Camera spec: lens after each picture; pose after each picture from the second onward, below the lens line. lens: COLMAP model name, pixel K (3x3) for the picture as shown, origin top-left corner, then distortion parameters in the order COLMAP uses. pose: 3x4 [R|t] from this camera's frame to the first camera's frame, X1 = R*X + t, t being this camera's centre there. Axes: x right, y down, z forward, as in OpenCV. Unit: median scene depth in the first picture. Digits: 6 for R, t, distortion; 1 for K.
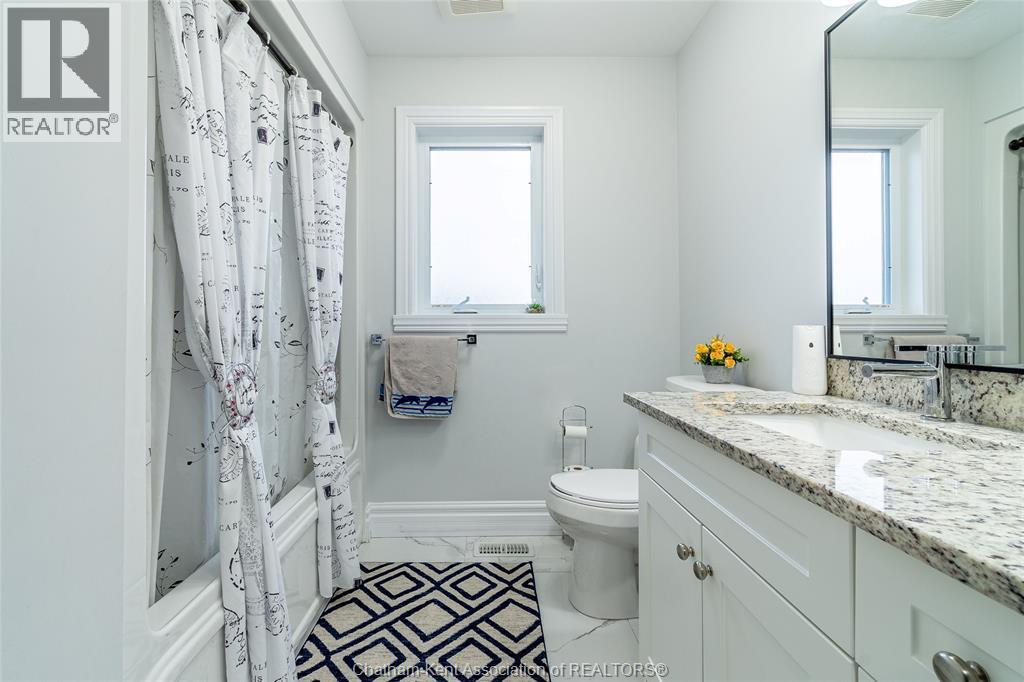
lens RADIAL K [[449.8, 0, 510.8], [0, 449.8, 337.6], [0, 0, 1]] dist [-0.009767, 0.002020]
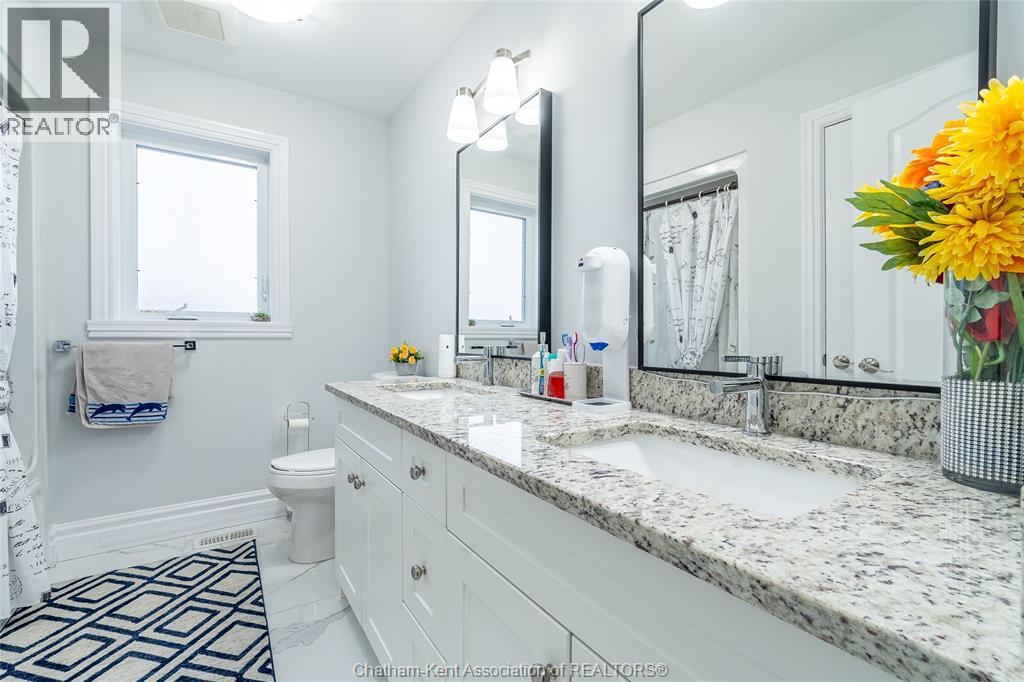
lens RADIAL K [[449.8, 0, 516.3], [0, 449.8, 344.5], [0, 0, 1]] dist [-0.009767, 0.002020]
pose [[0.860070, -0.003942, 0.510160, 0.039734], [0.003941, 0.999992, 0.001084, 0.004412], [-0.510160, 0.001078, 0.860079, -0.324351]]
